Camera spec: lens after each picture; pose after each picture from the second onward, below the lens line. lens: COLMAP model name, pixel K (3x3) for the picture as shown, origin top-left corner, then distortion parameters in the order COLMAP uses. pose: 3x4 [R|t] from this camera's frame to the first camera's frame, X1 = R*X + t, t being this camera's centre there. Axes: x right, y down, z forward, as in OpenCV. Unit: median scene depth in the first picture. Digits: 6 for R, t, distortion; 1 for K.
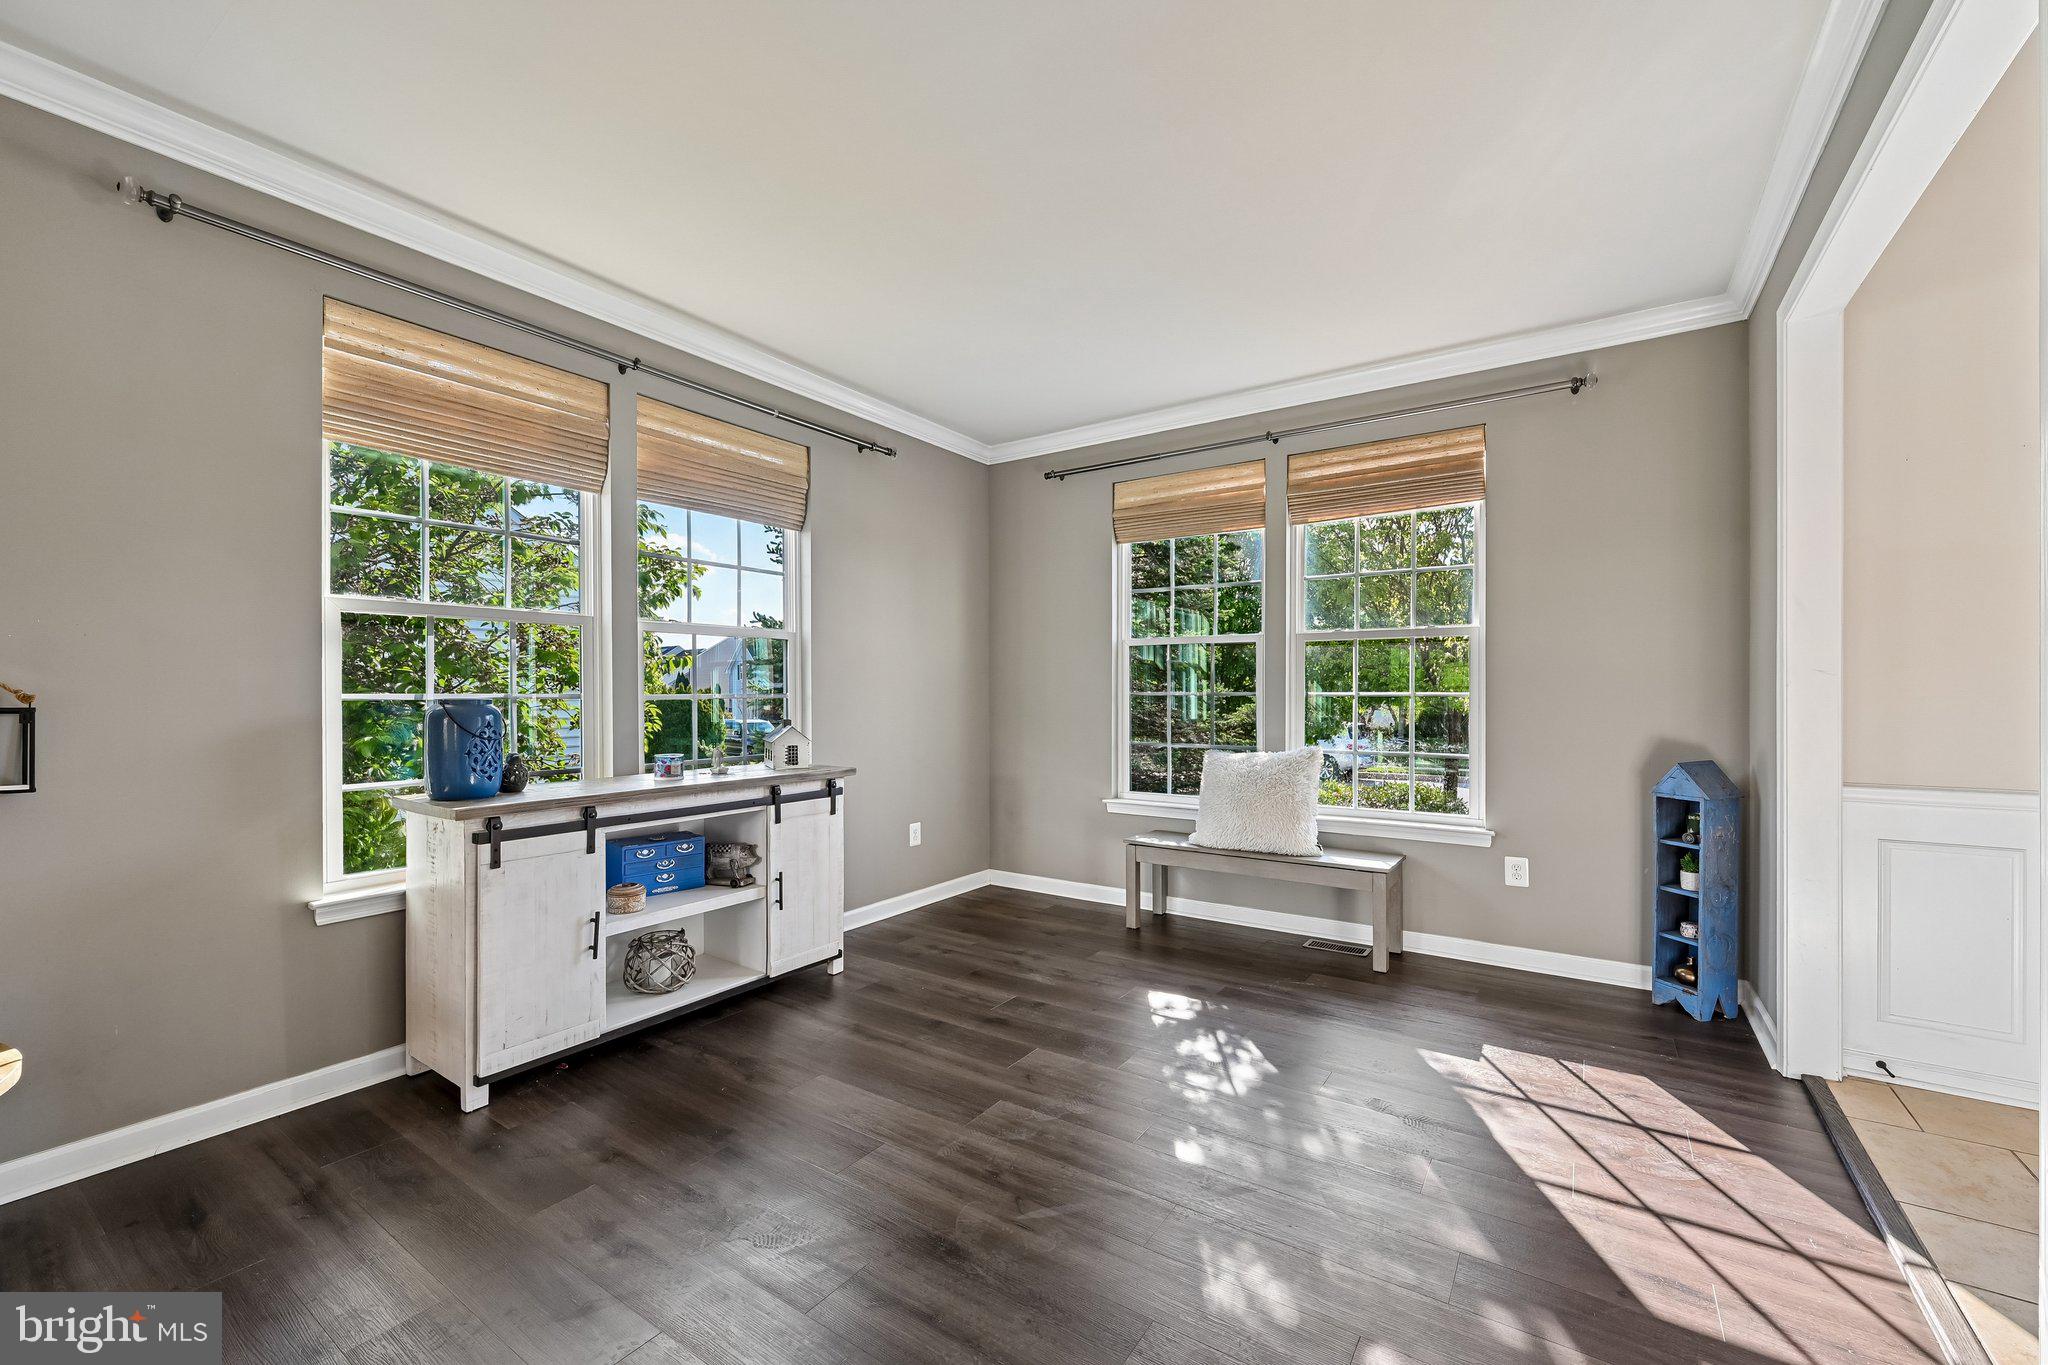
lens RADIAL K [[844.2, 0, 1023.8], [0, 844.2, 702.2], [0, 0, 1]] dist [-0.001549, -0.000130]
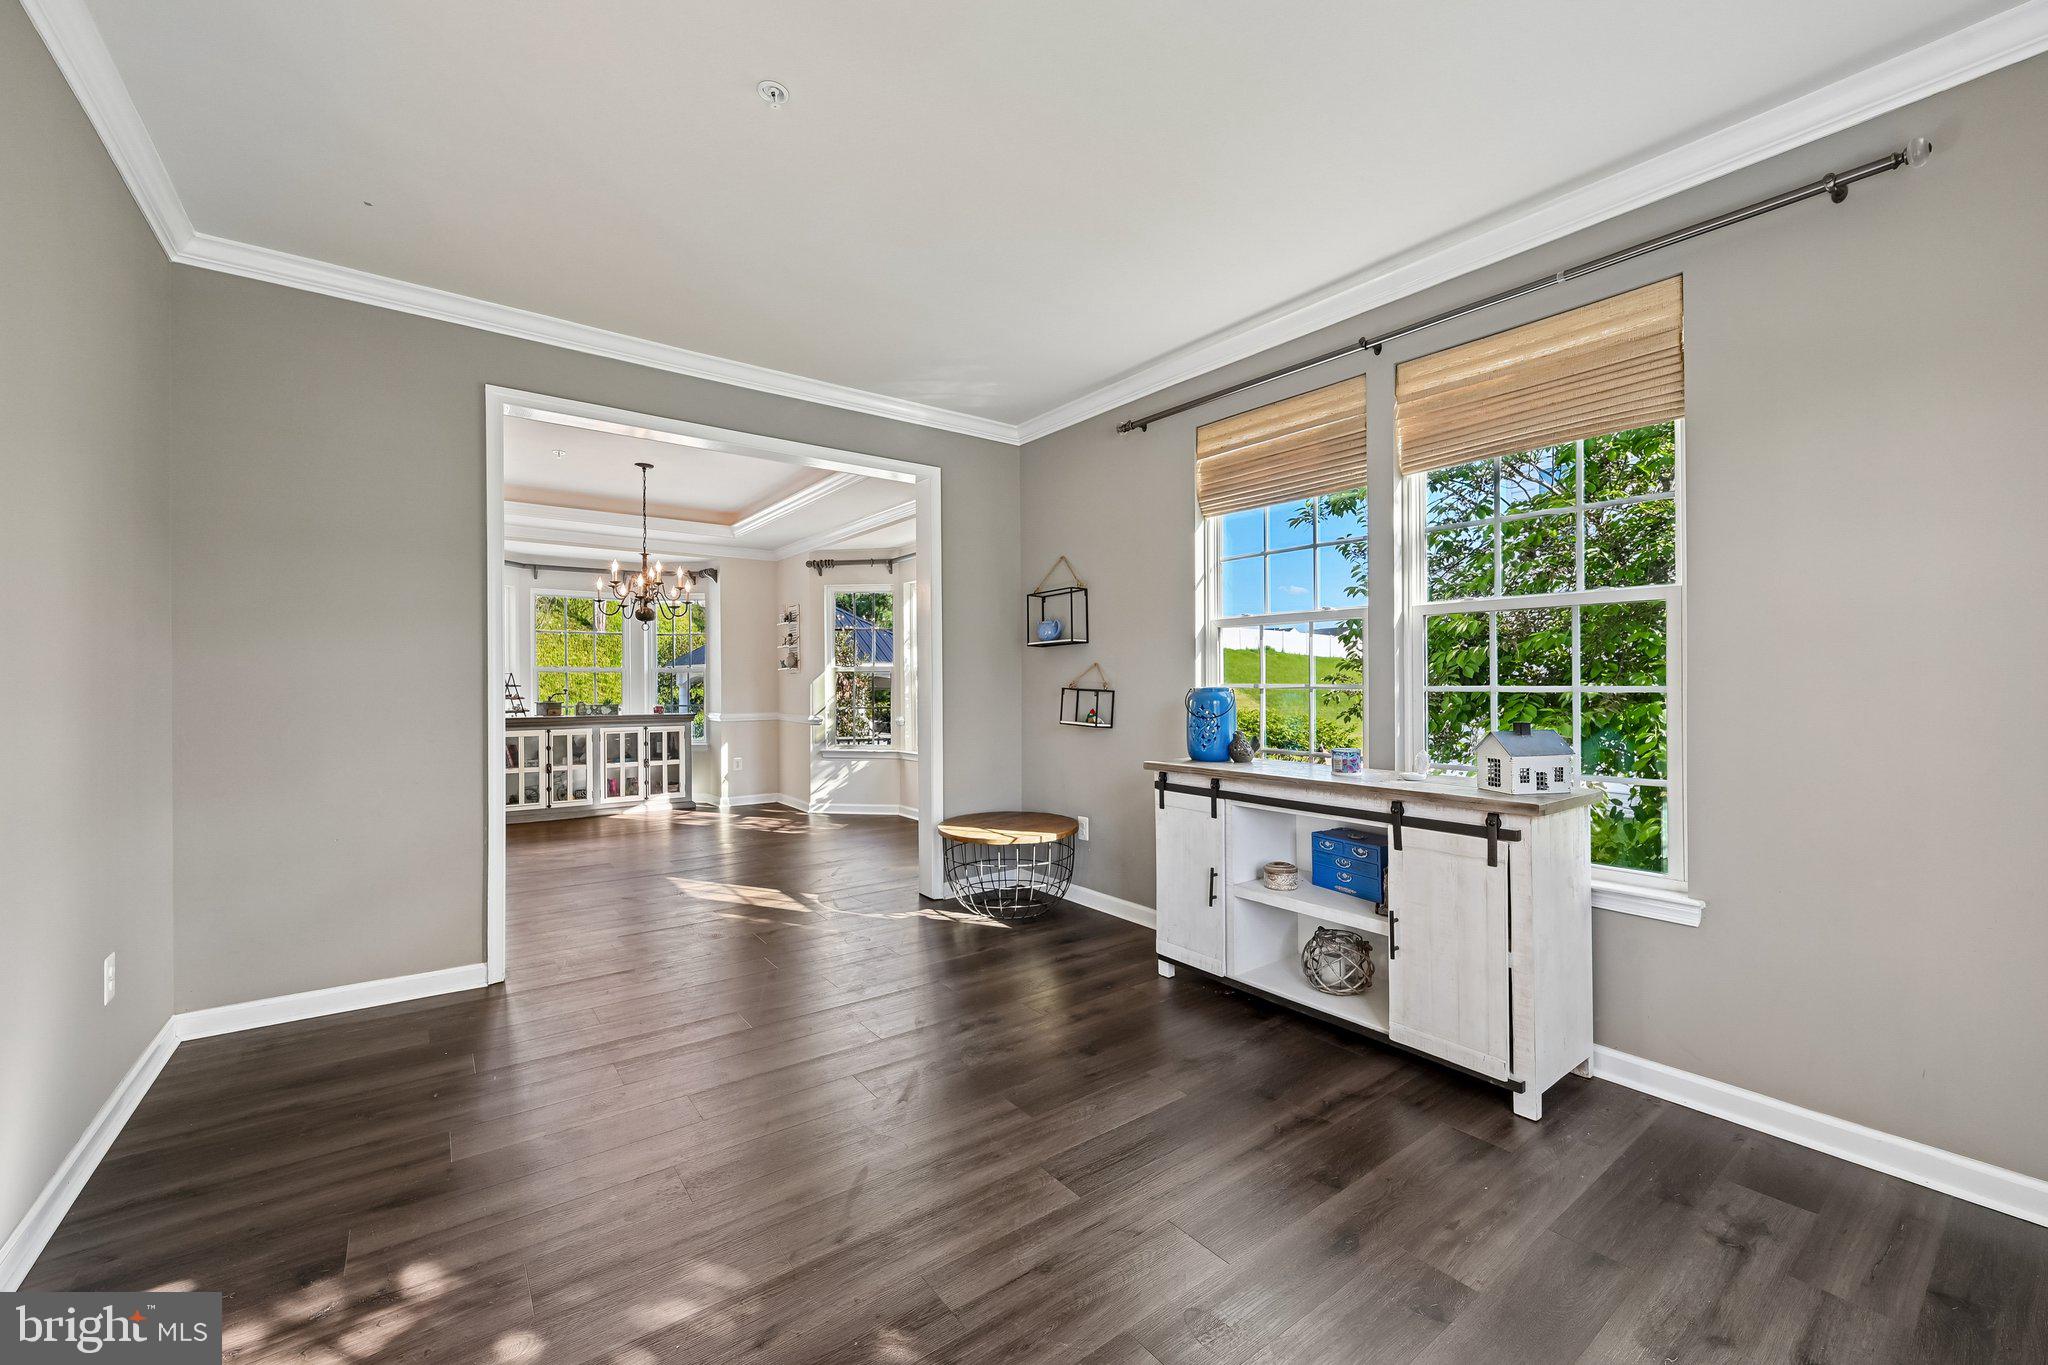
lens RADIAL K [[840.5, 0, 1024.0], [0, 840.5, 682.5], [0, 0, 1]] dist [-0.000737, 0.000081]
pose [[-0.335265, 0.007065, -0.942097, 0.707972], [-0.007452, 0.999921, 0.010151, -0.023069], [0.942094, 0.010424, -0.335186, 1.166339]]
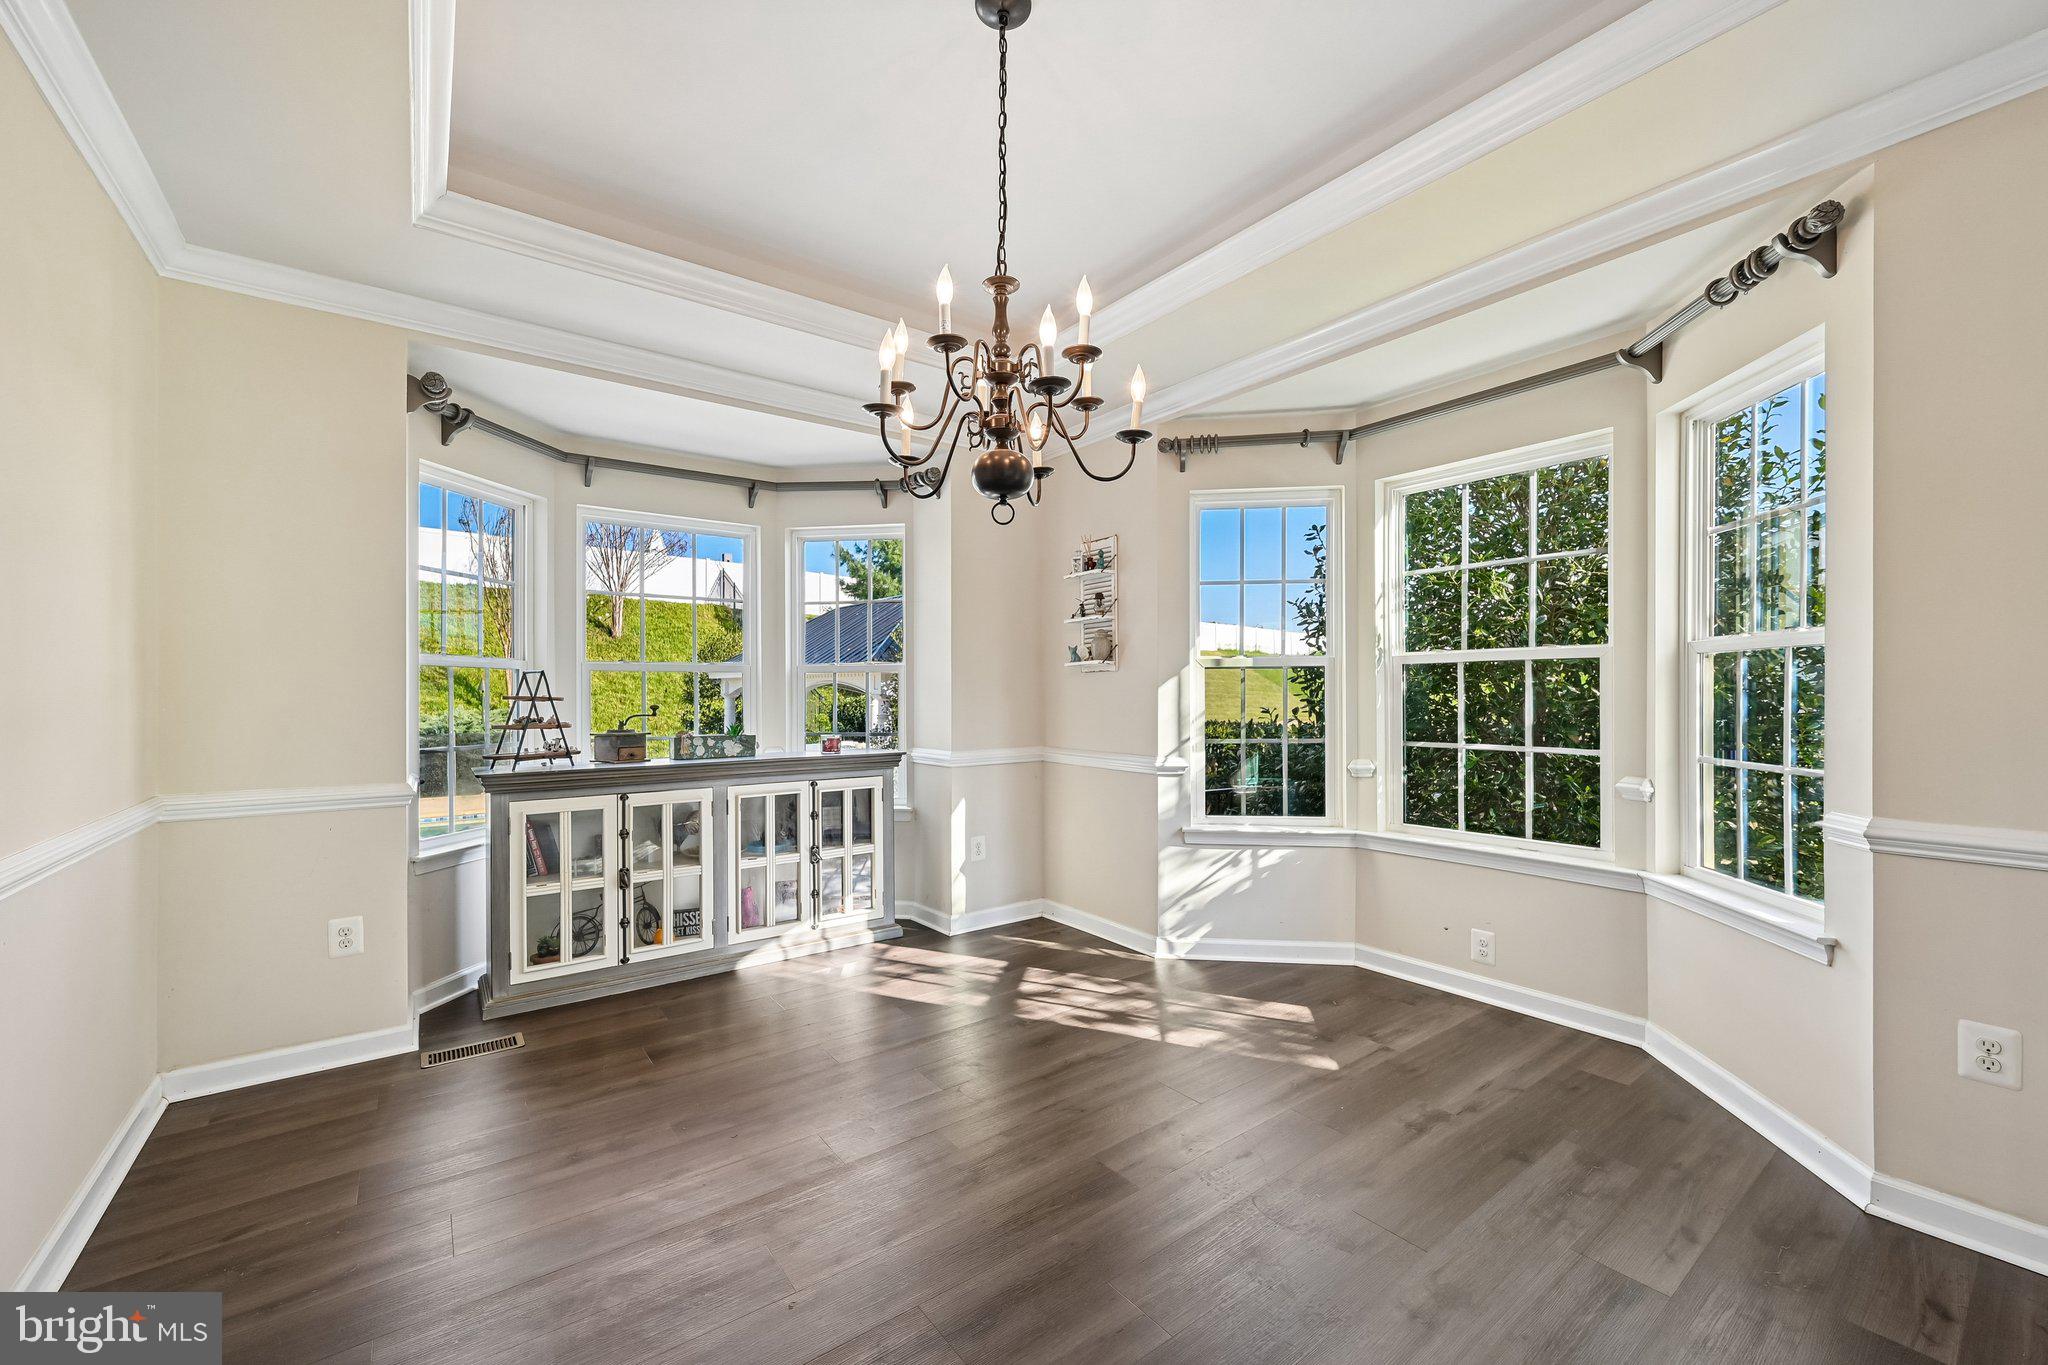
lens RADIAL K [[800.5, 0, 1018.7], [0, 800.5, 689.2], [0, 0, 1]] dist [0.019504, -0.000055]
pose [[-0.322484, 0.001797, -0.946573, -0.410996], [-0.004692, 0.999983, 0.003497, 0.005820], [0.946563, 0.005569, -0.322470, -0.275997]]
